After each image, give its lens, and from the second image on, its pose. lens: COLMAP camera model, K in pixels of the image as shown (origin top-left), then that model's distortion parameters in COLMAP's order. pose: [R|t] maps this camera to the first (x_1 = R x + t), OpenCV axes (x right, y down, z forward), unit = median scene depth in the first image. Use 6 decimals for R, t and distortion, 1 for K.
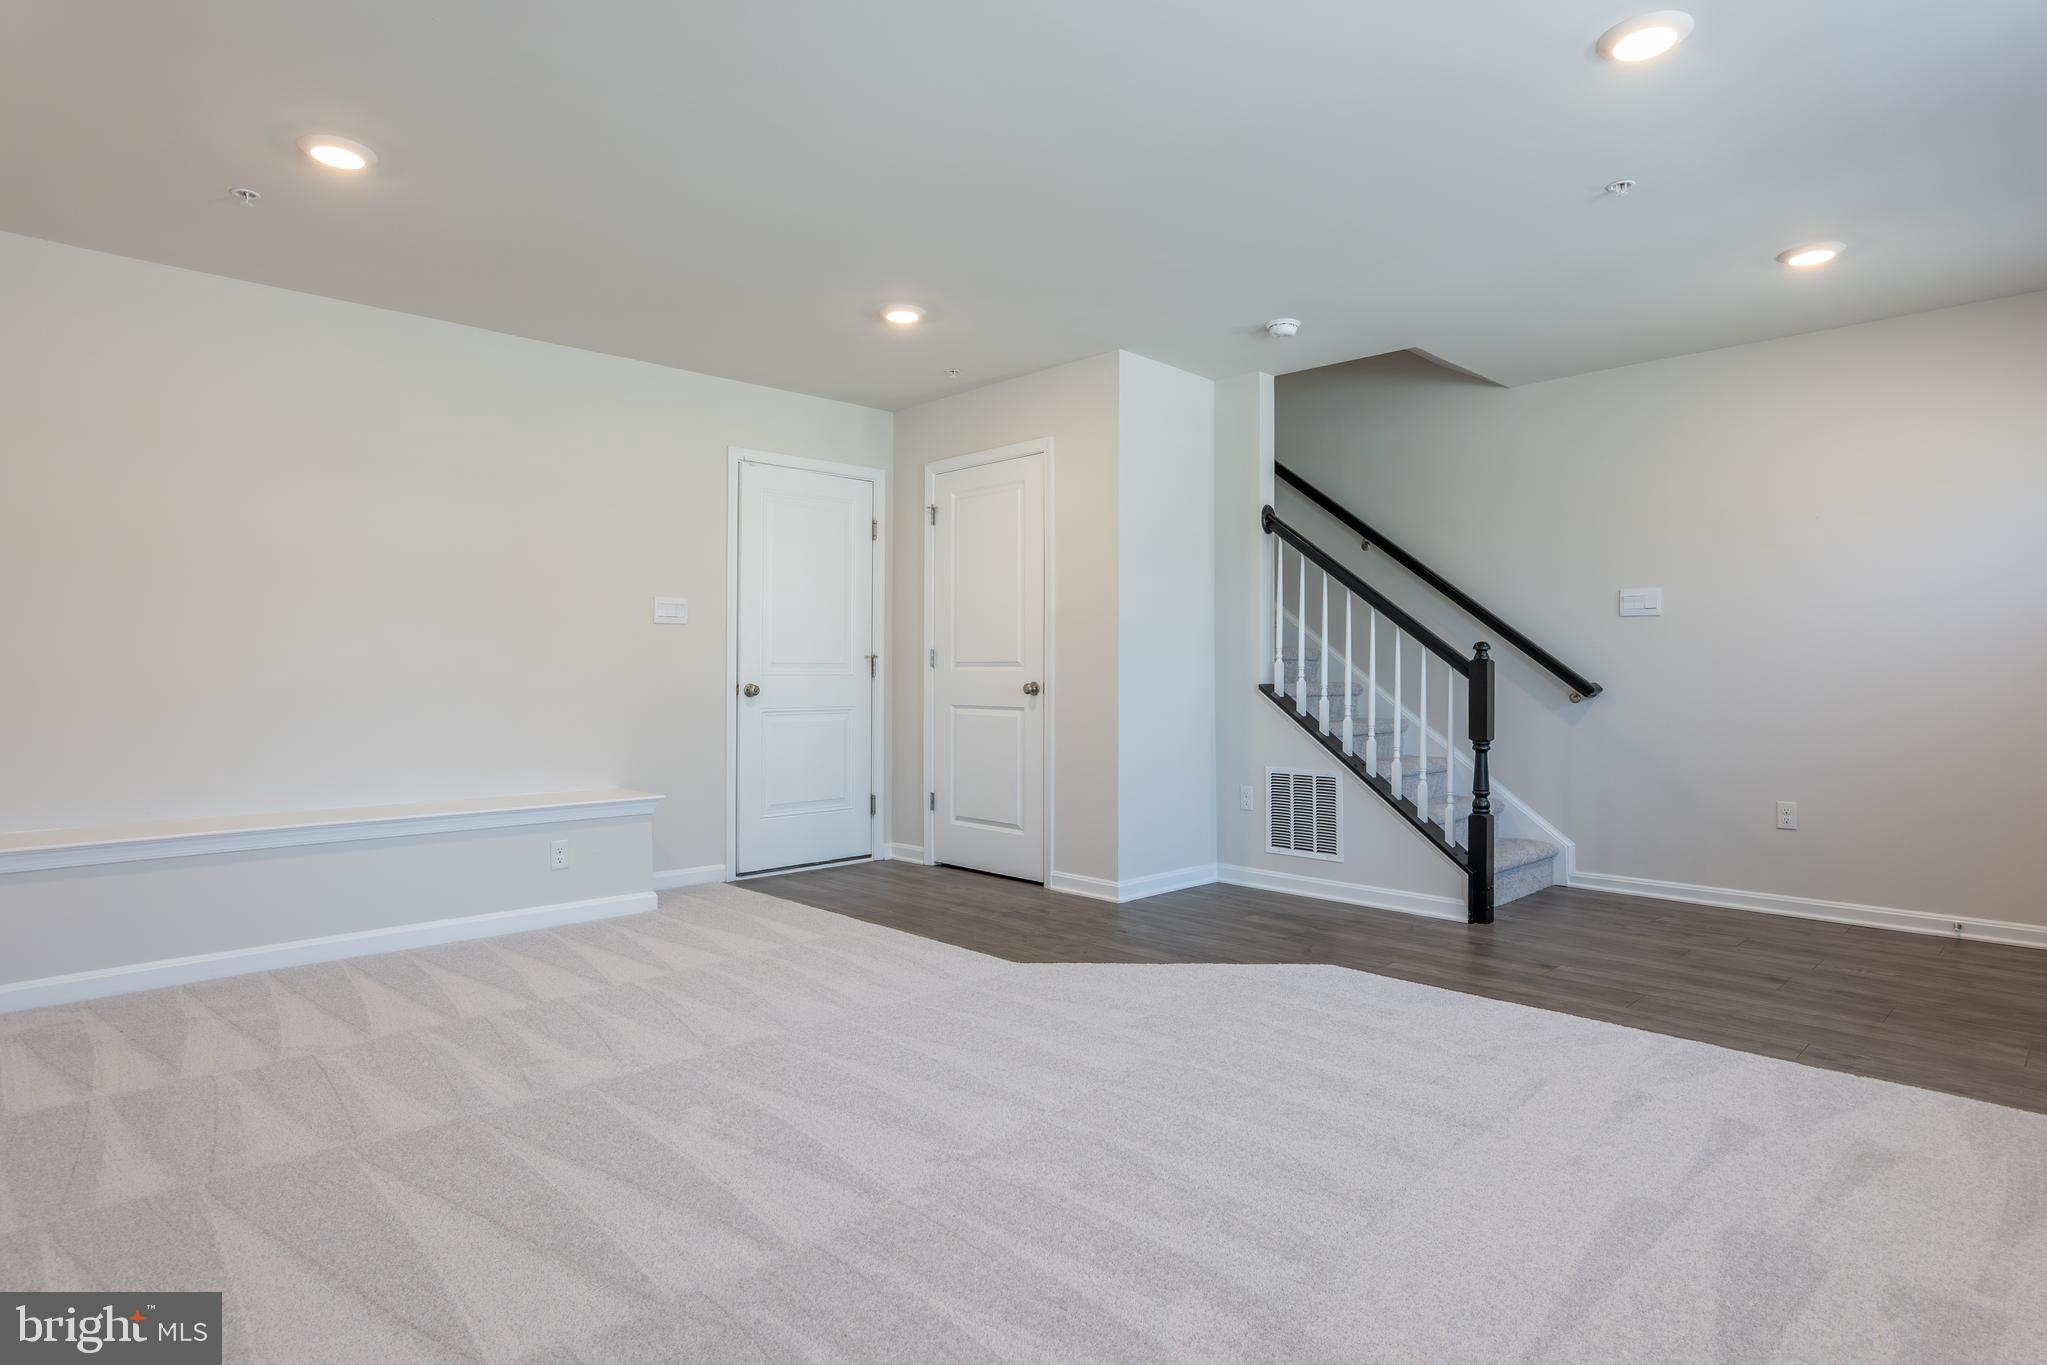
lens RADIAL K [[1095.3, 0, 1043.2], [0, 1095.3, 682.4], [0, 0, 1]] dist [-0.020198, 0.009344]
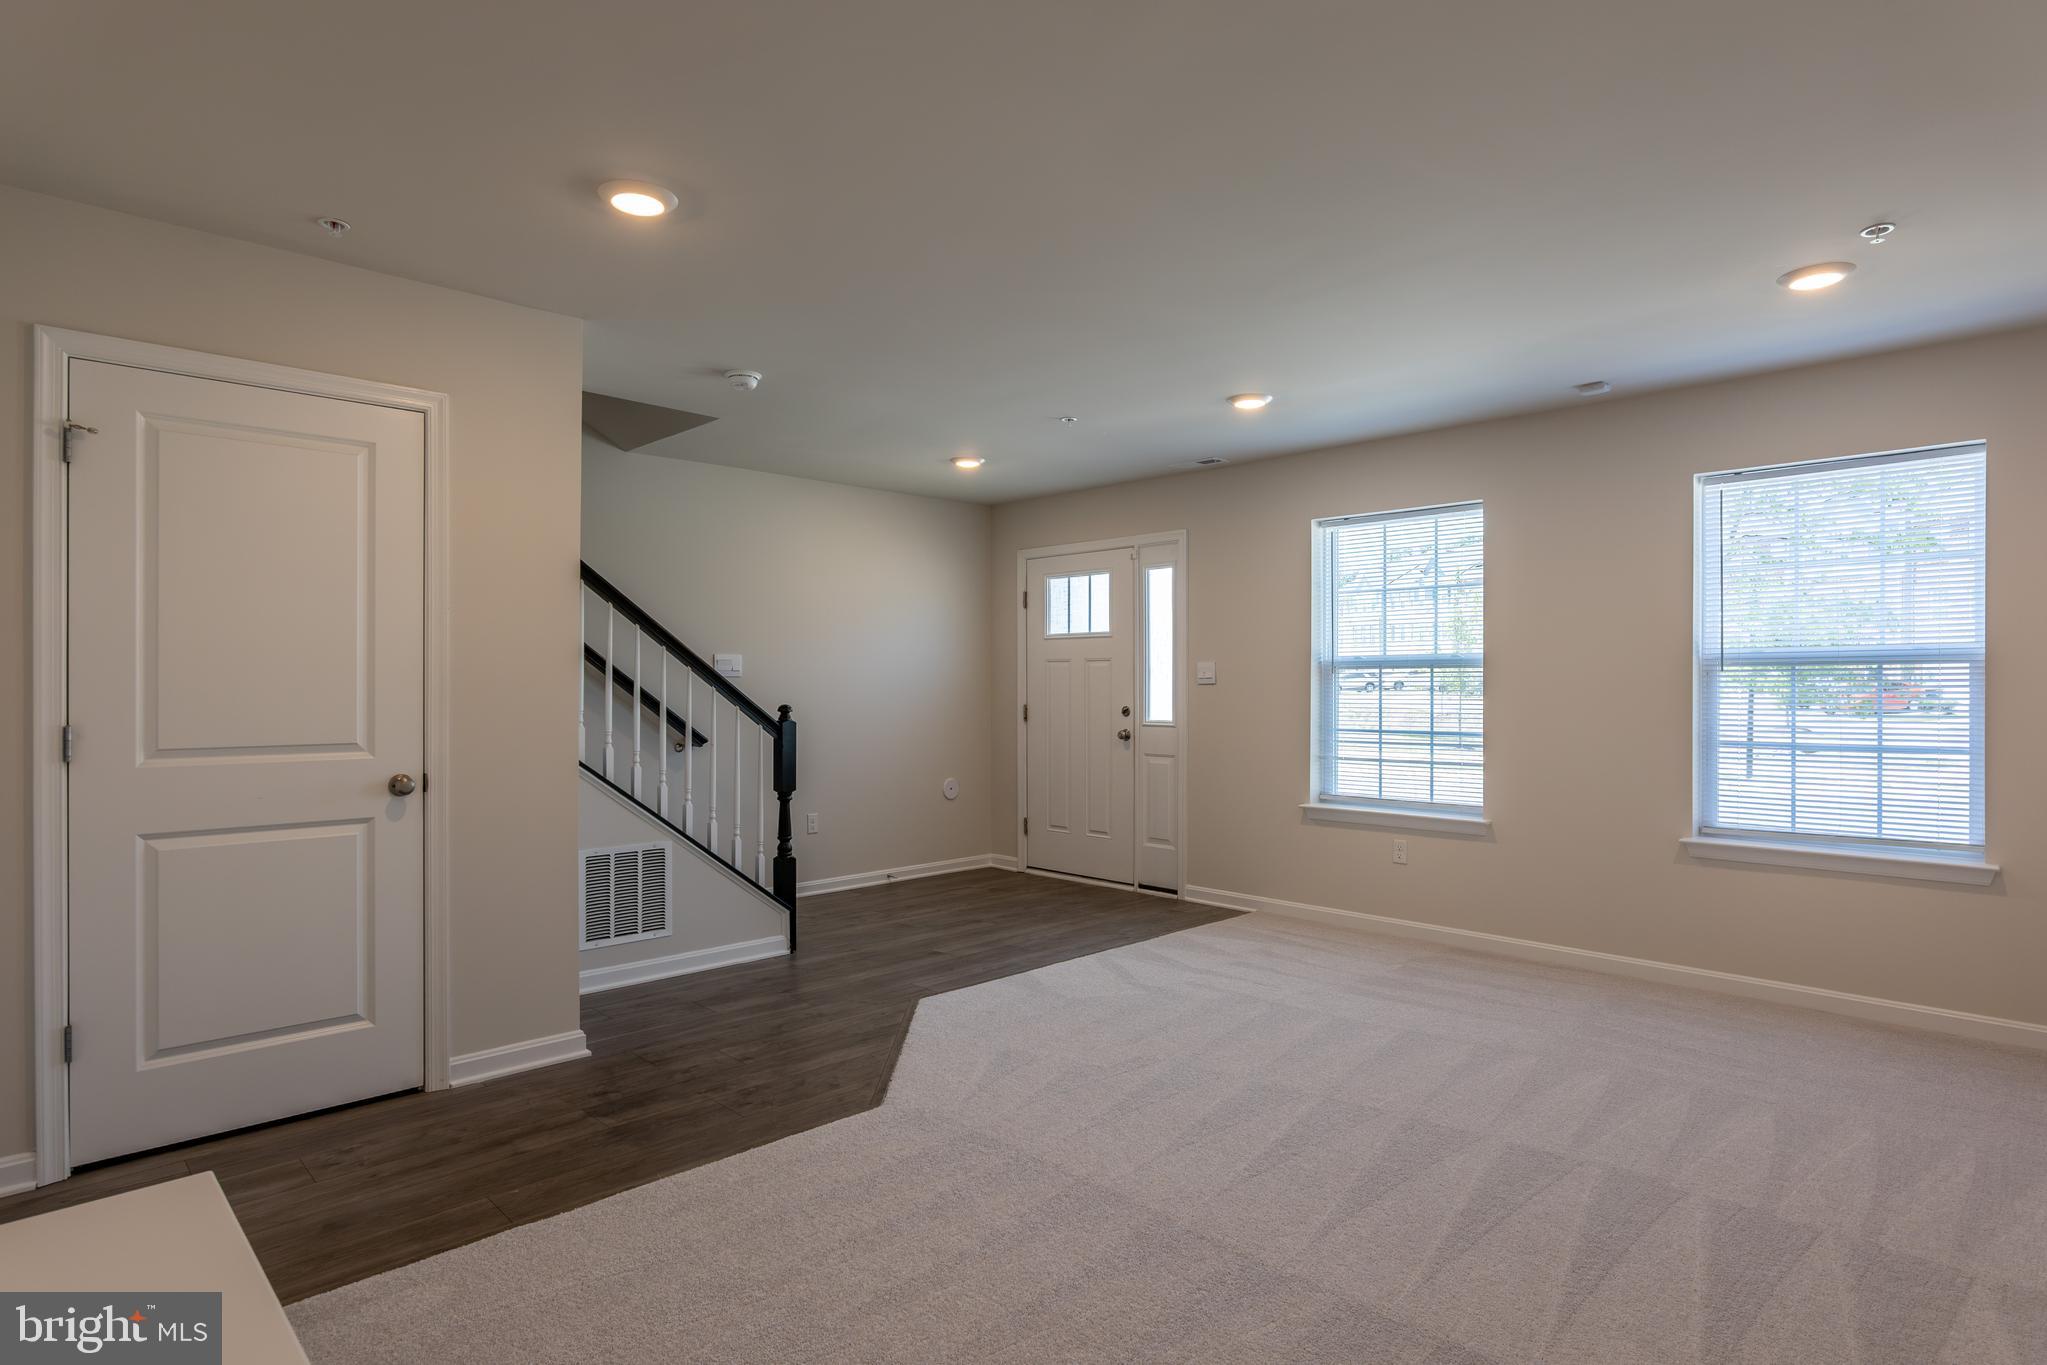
lens RADIAL K [[1095.3, 0, 1011.1], [0, 1095.3, 678.9], [0, 0, 1]] dist [-0.020198, 0.009344]
pose [[-0.002792, 0.001423, 0.999995, -0.669037], [0.004033, 0.999991, -0.001412, -0.055770], [-0.999988, 0.004029, -0.002797, 0.692222]]
